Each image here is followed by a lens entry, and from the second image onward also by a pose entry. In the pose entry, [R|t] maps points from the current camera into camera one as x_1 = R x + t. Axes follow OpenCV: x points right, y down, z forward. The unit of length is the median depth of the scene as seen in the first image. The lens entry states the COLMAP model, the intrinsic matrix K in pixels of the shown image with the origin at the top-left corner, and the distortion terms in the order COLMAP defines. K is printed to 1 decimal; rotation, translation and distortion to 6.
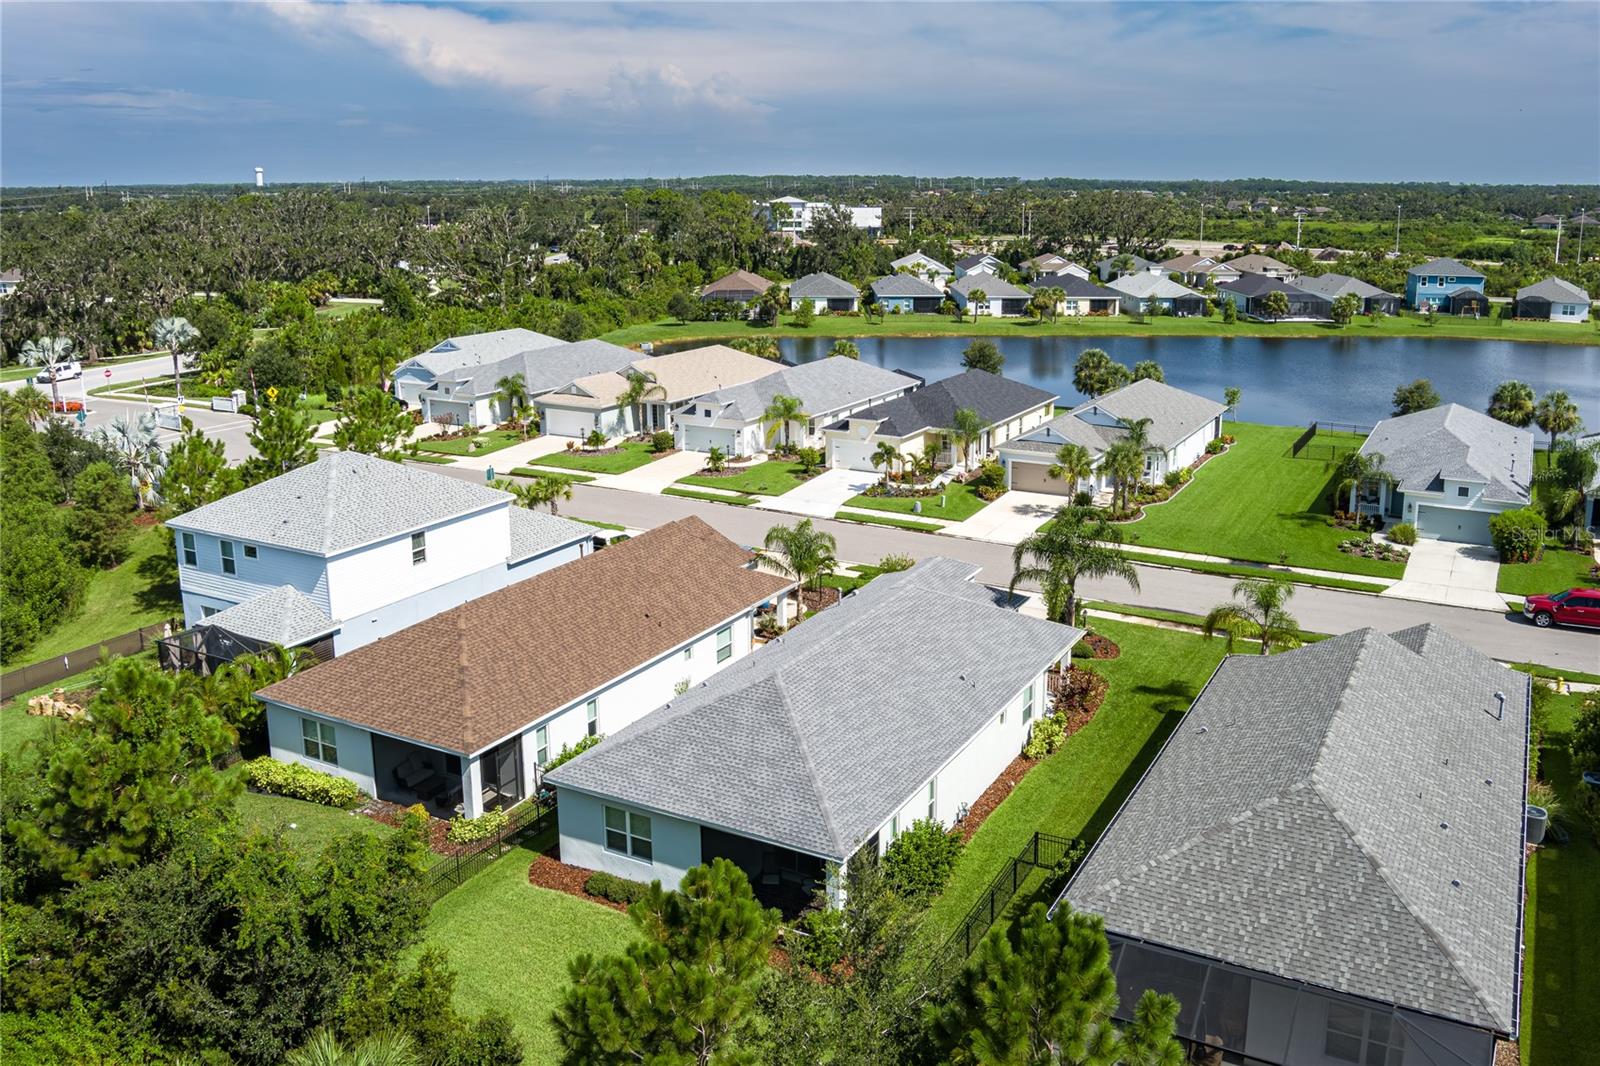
lens RADIAL K [[1298.8, 0, 800.0], [0, 1298.8, 533.0], [0, 0, 1]] dist [-0.059362, 0.000249]
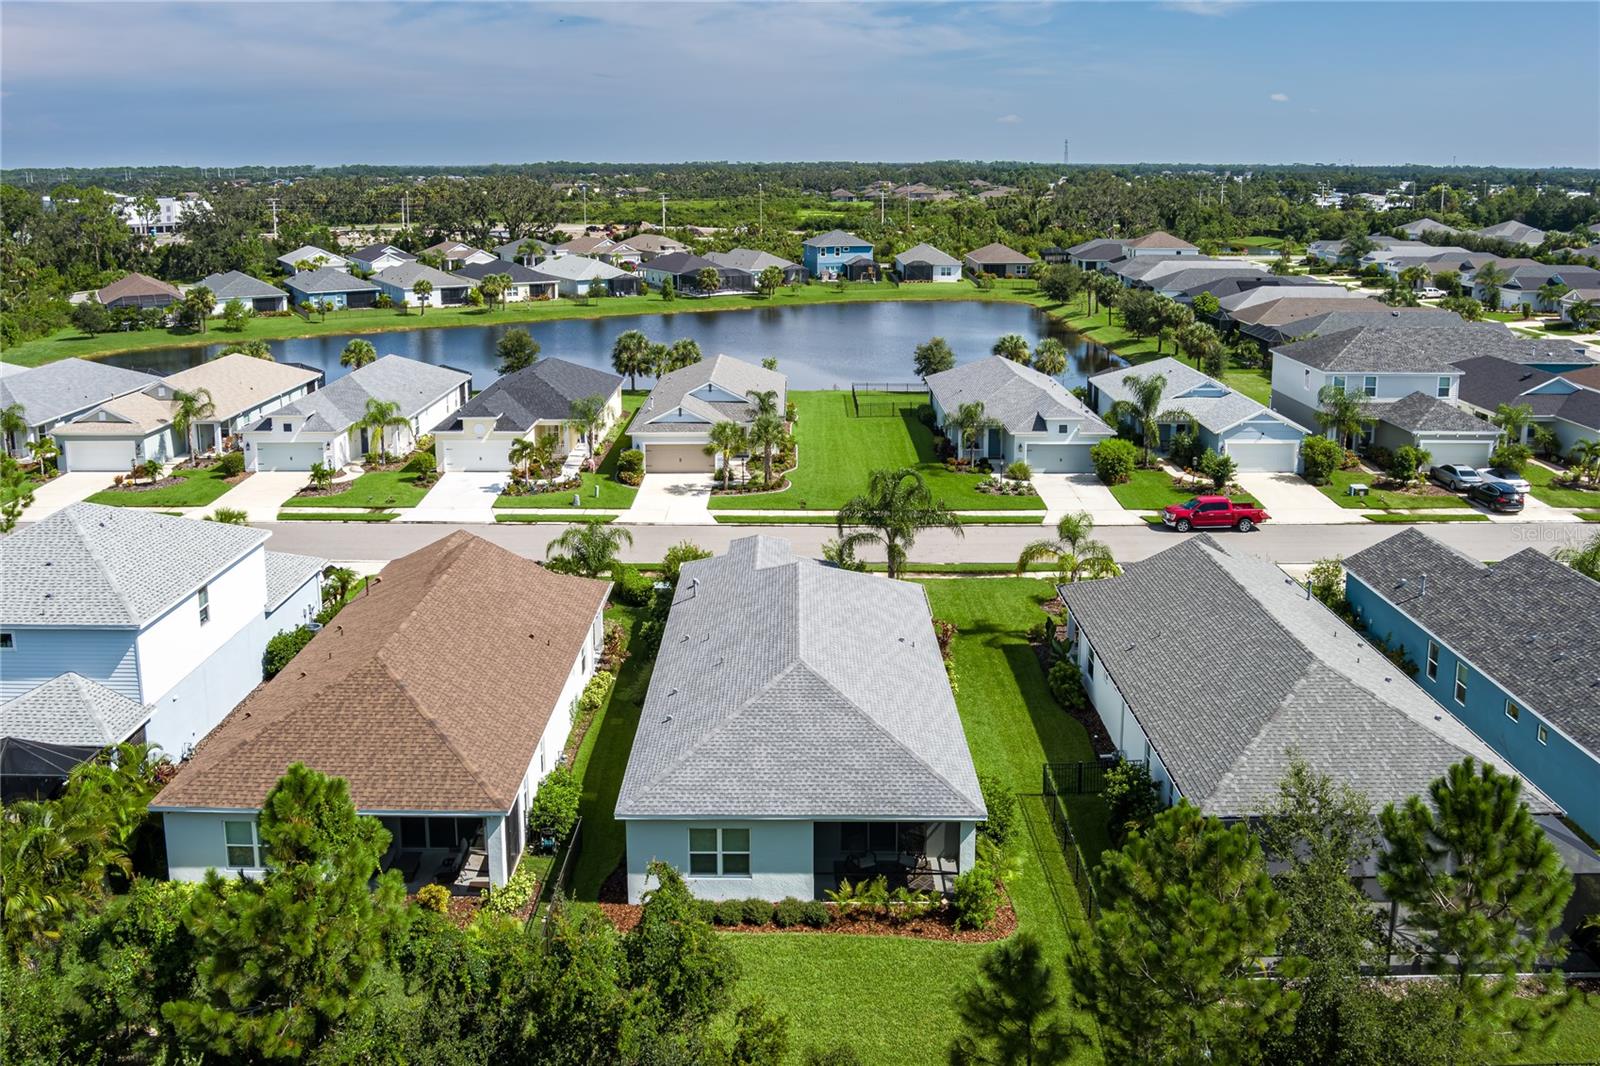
lens RADIAL K [[1336.3, 0, 754.2], [0, 1336.3, 494.3], [0, 0, 1]] dist [-0.075802, 0.012206]
pose [[0.886505, -0.114052, 0.448442, -0.169955], [0.124953, 0.992148, 0.005319, -0.009356], [-0.445528, 0.051319, 0.893796, 0.036602]]
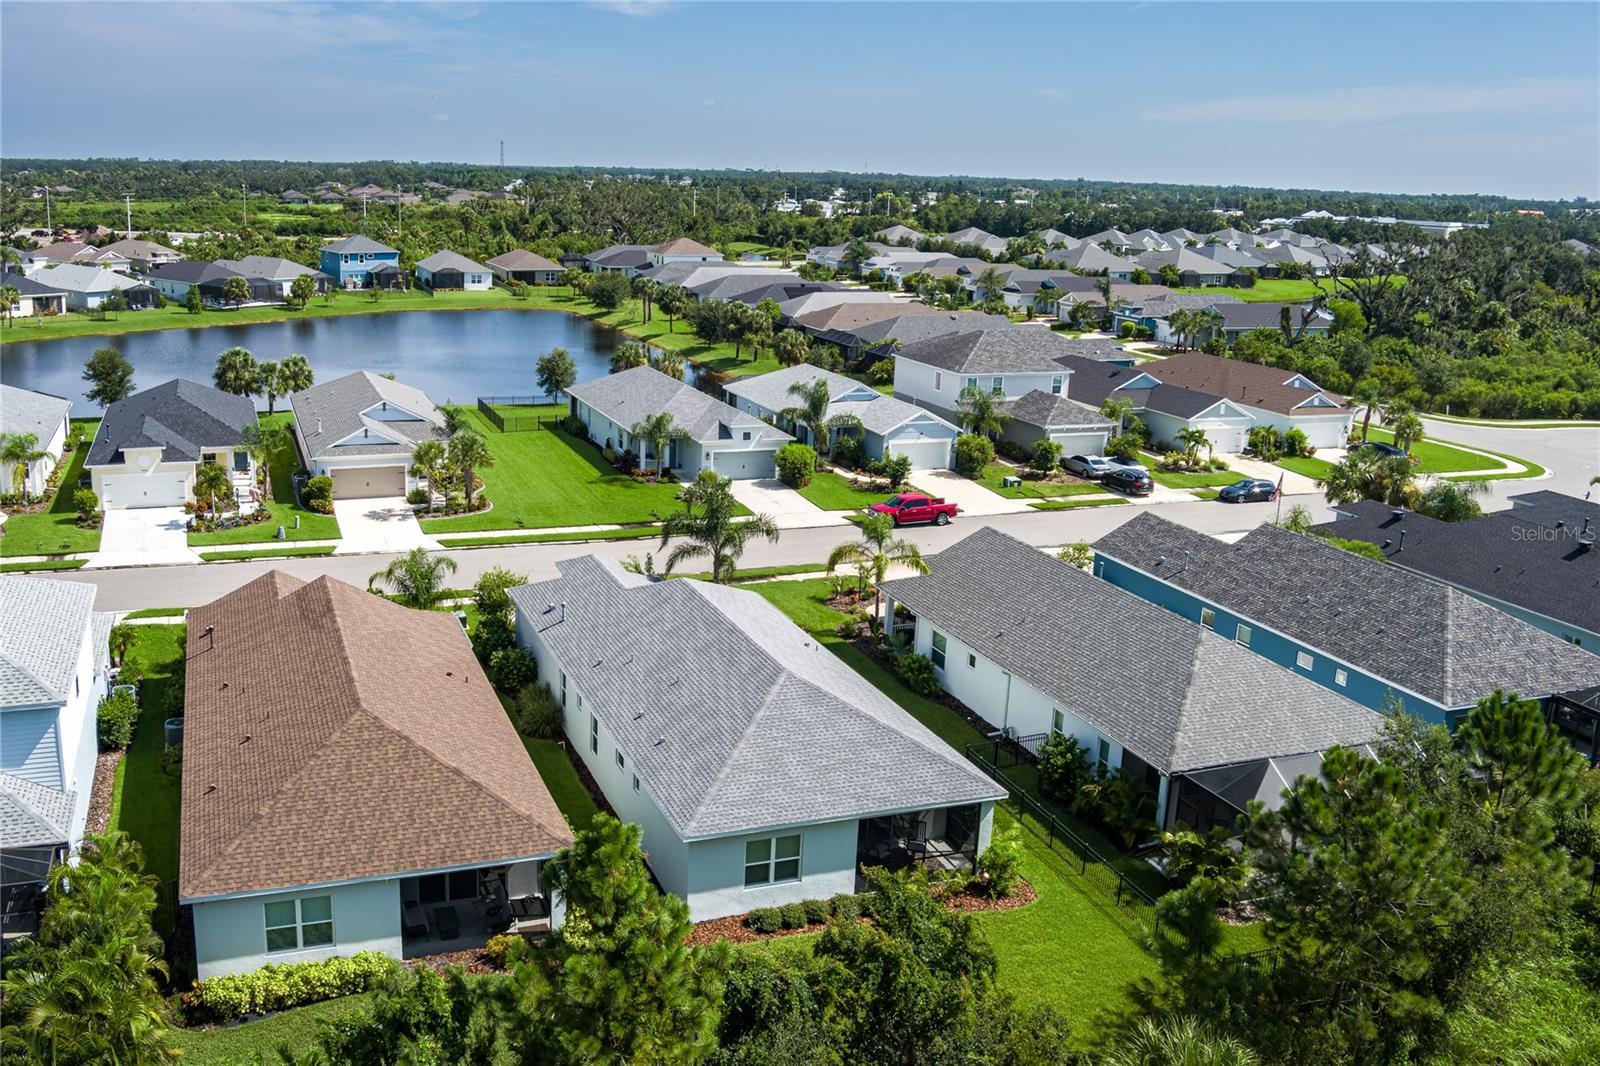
lens RADIAL K [[1369.4, 0, 647.0], [0, 1369.4, 584.3], [0, 0, 1]] dist [-0.058807, 0.003452]
pose [[0.687913, -0.196143, 0.698787, -0.287573], [0.168962, 0.979617, 0.108636, -0.032014], [-0.705852, 0.043336, 0.707032, 0.110754]]
